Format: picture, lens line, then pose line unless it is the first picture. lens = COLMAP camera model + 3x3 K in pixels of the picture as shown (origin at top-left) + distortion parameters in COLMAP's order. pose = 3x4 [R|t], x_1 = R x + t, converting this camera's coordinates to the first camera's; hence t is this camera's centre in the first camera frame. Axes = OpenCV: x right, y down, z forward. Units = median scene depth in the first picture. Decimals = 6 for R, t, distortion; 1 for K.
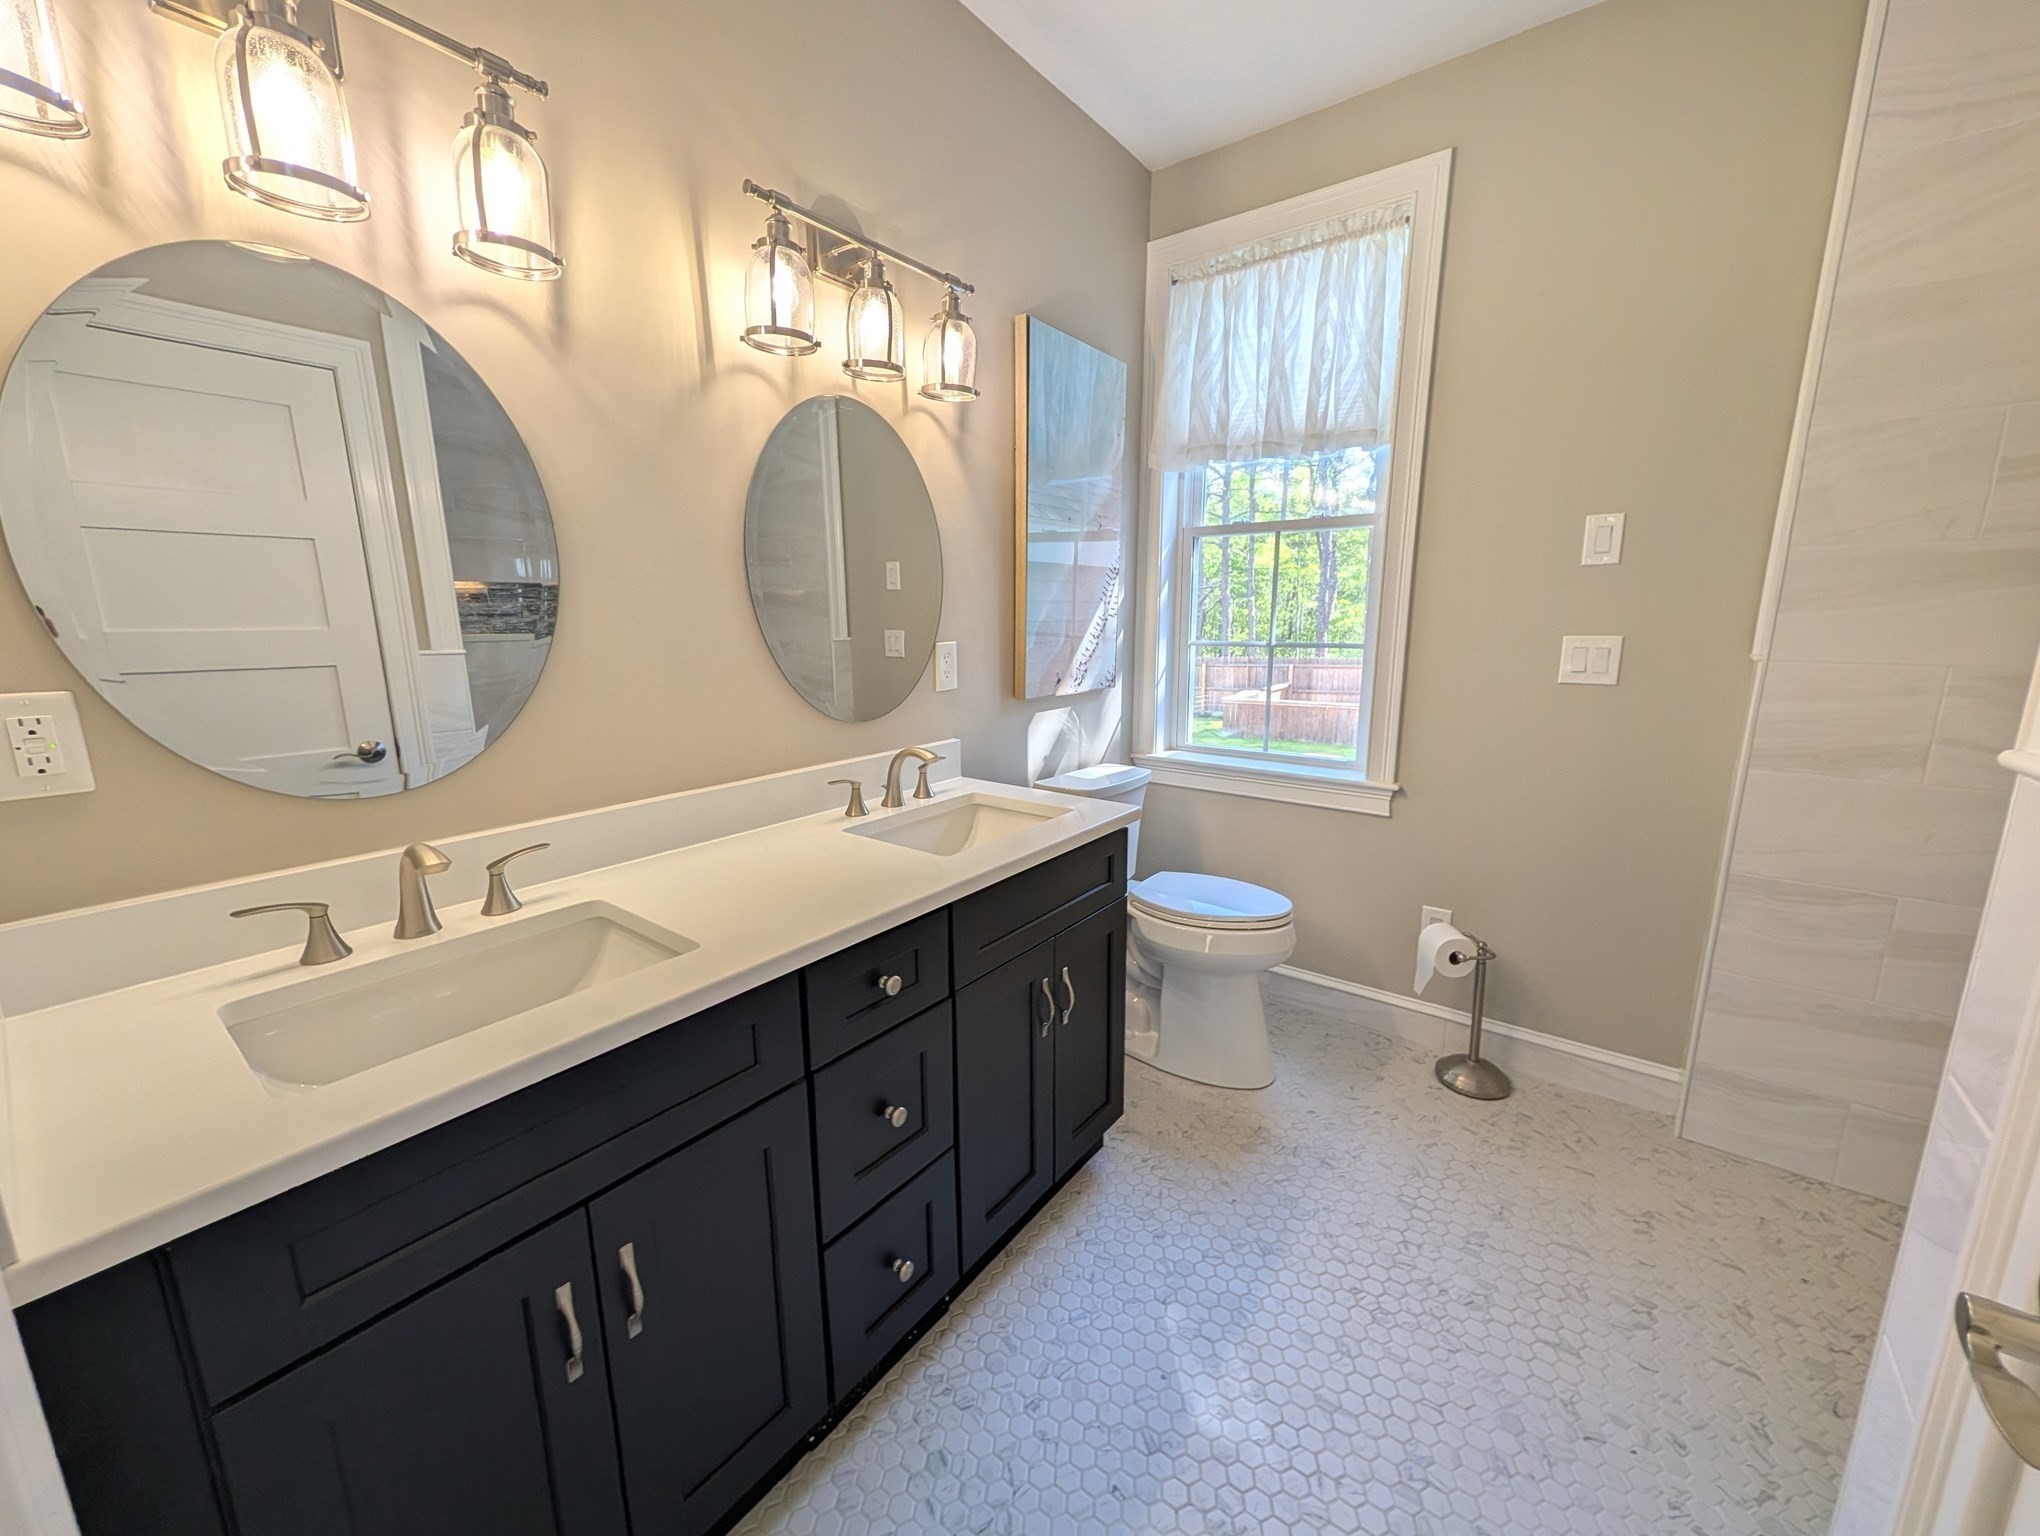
lens RADIAL K [[788.7, 0, 1026.8], [0, 788.7, 767.4], [0, 0, 1]] dist [0.001557, 0.000386]
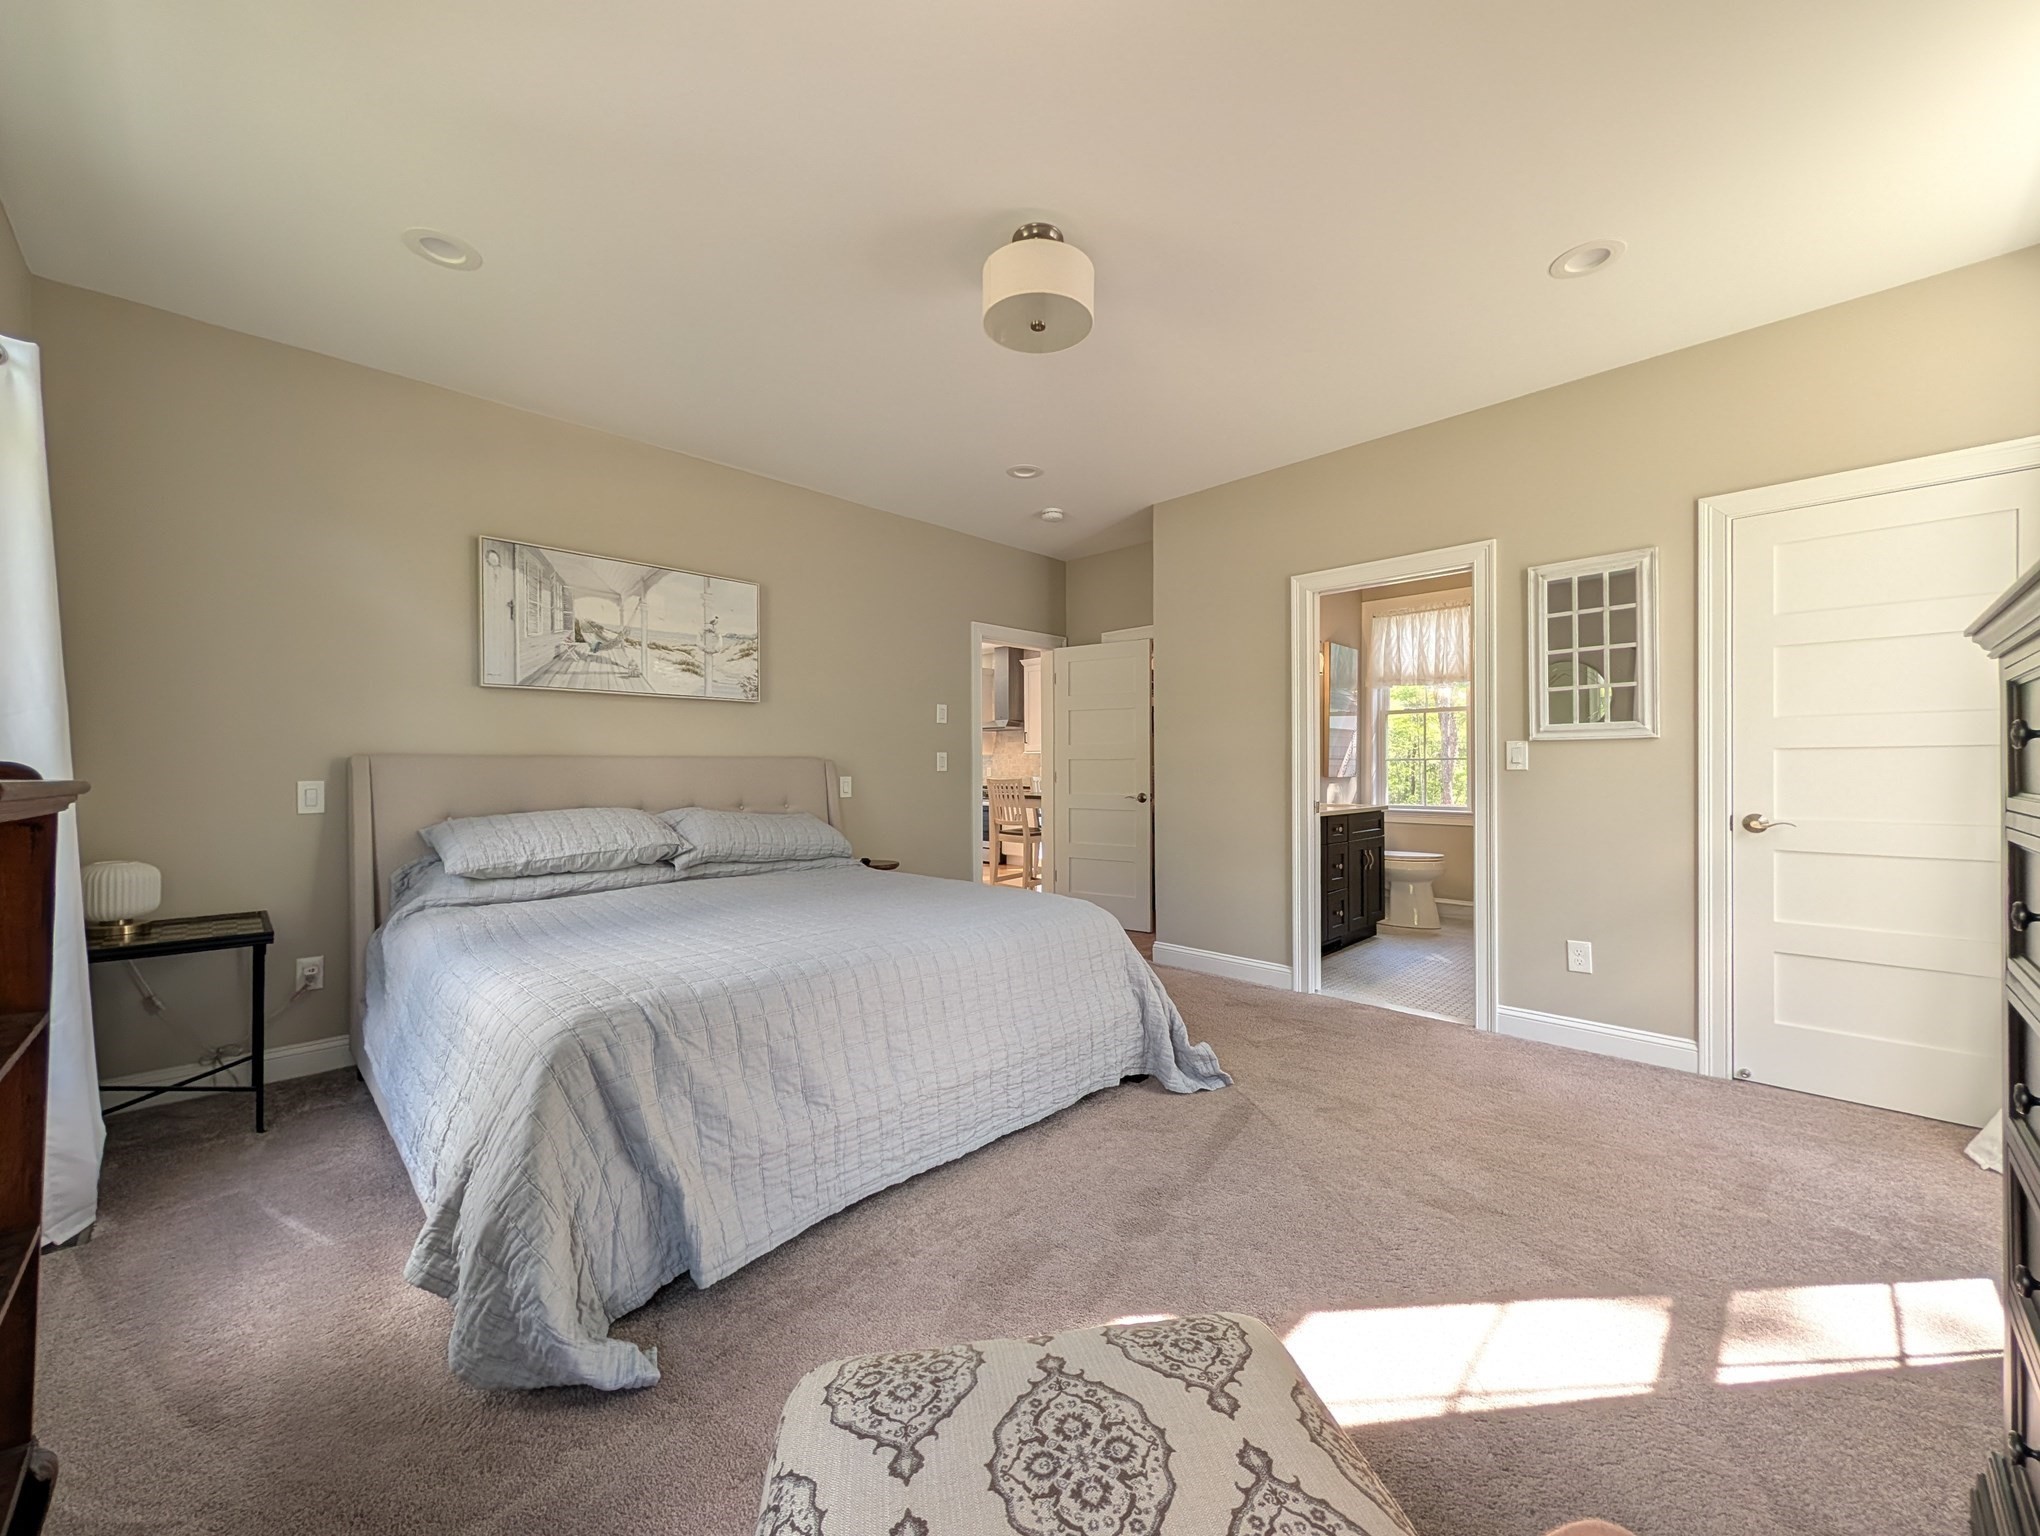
lens RADIAL K [[788.7, 0, 1022.8], [0, 788.7, 776.1], [0, 0, 1]] dist [0.001557, 0.000386]
pose [[0.990225, 0.000936, -0.139475, -0.676209], [-0.026930, 0.982444, -0.184602, 0.445547], [0.136854, 0.186553, 0.972866, -1.779204]]
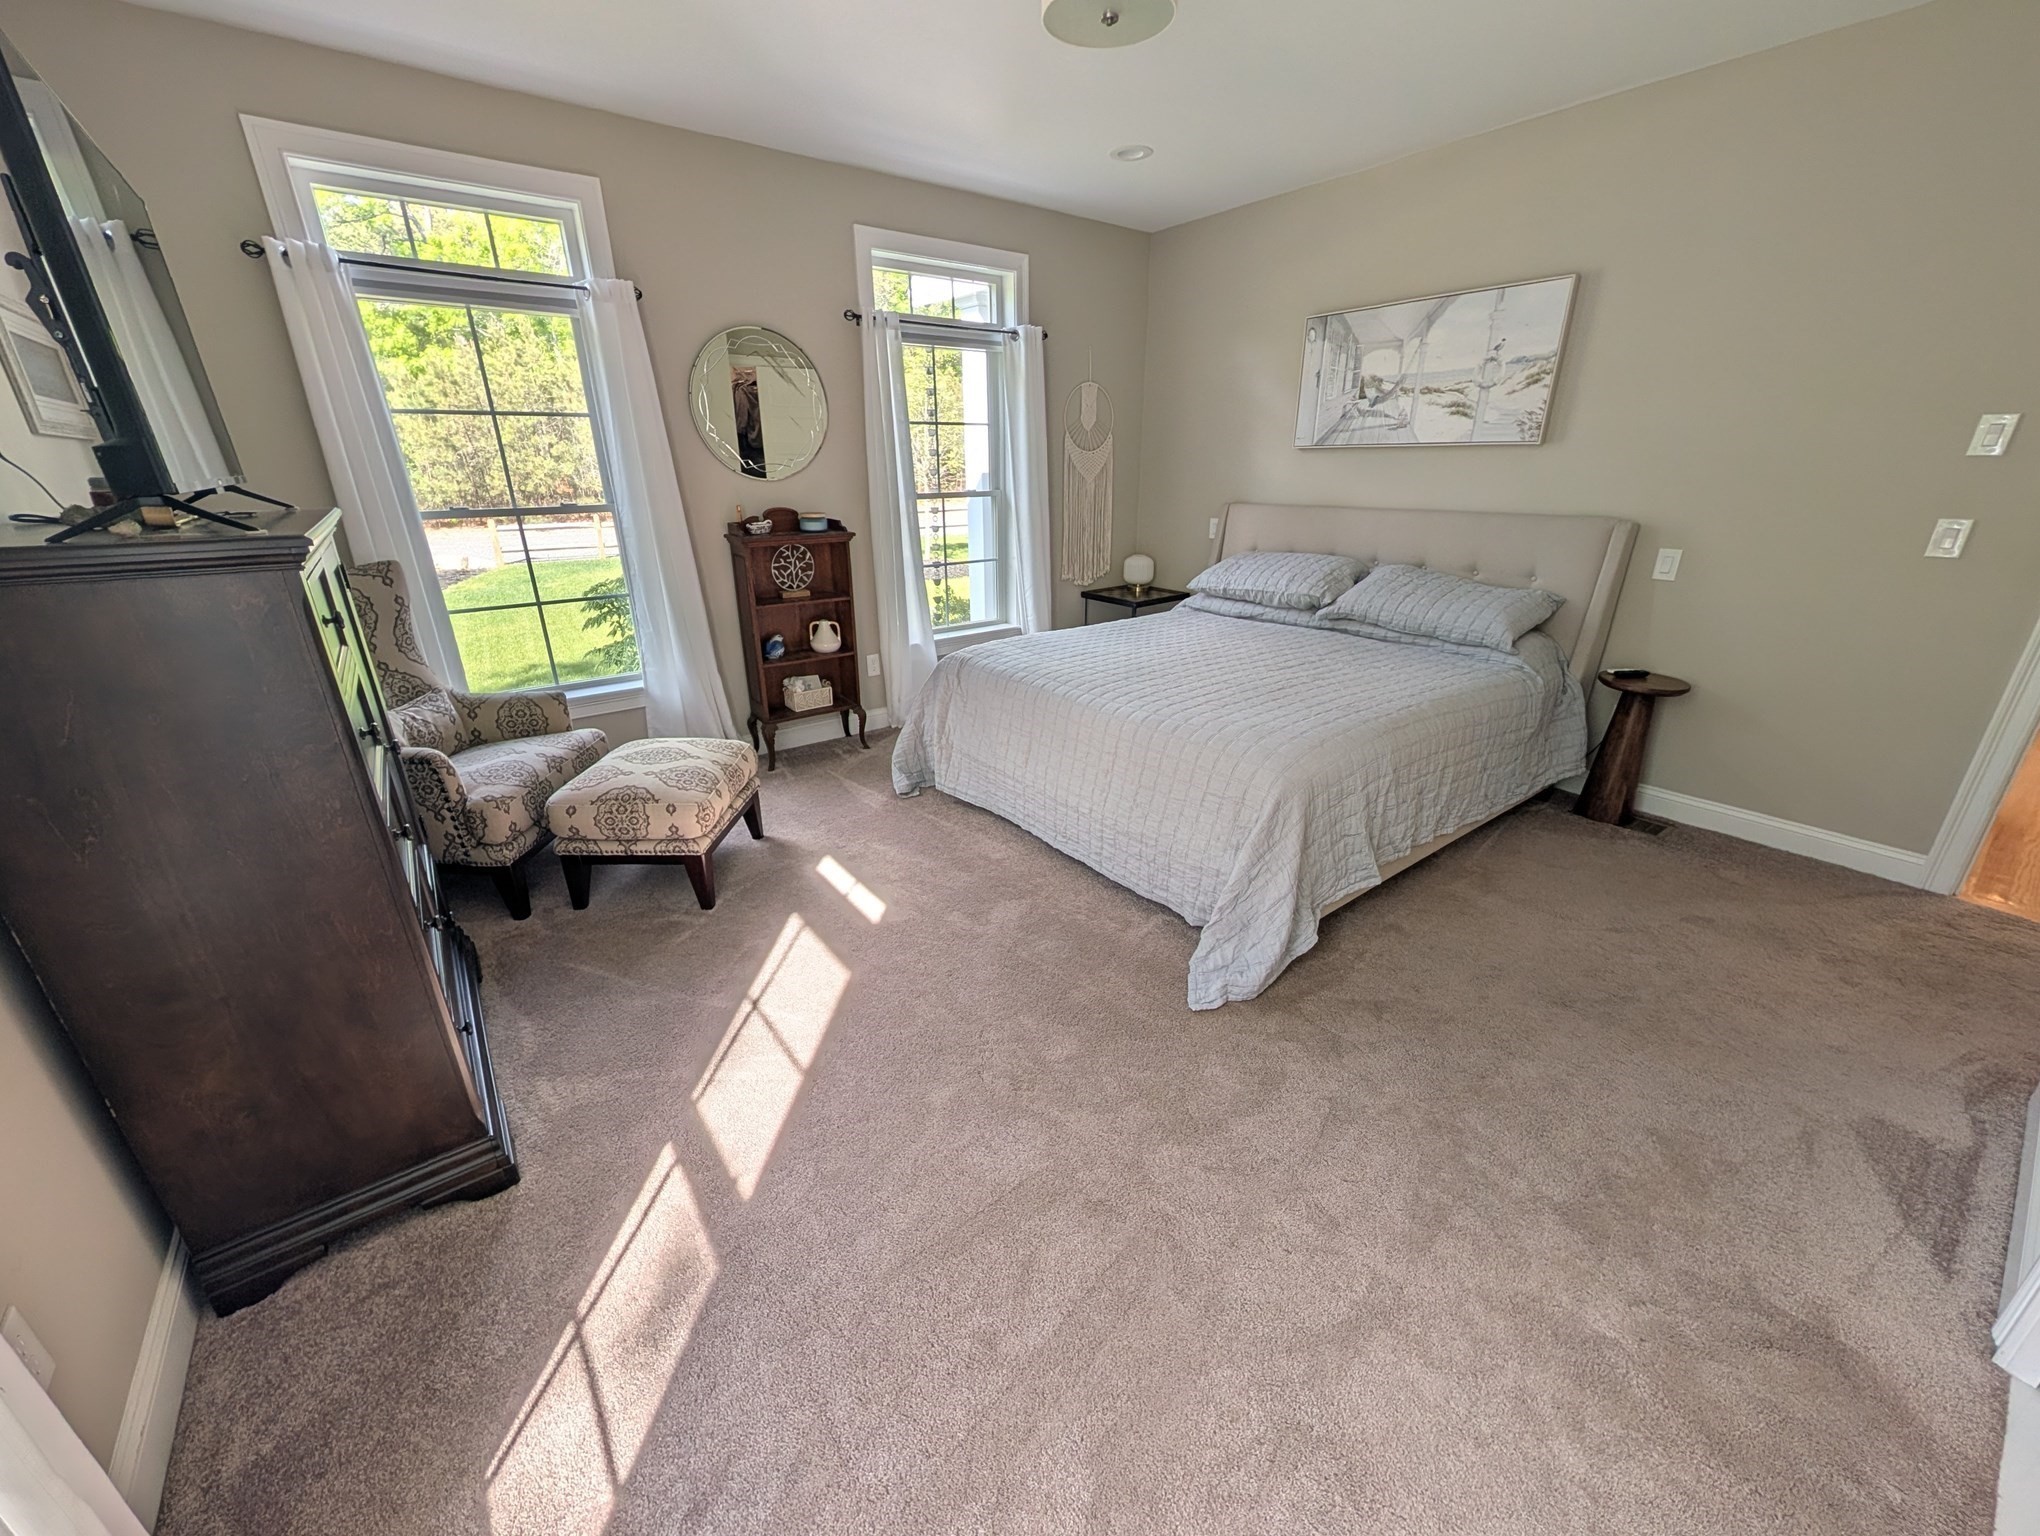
lens RADIAL K [[788.7, 0, 1024.7], [0, 788.7, 774.0], [0, 0, 1]] dist [0.001557, 0.000386]
pose [[-0.266446, 0.361054, -0.893670, 0.337491], [-0.182937, 0.891391, 0.414675, 0.048427], [0.946330, 0.273973, -0.171457, -0.534195]]
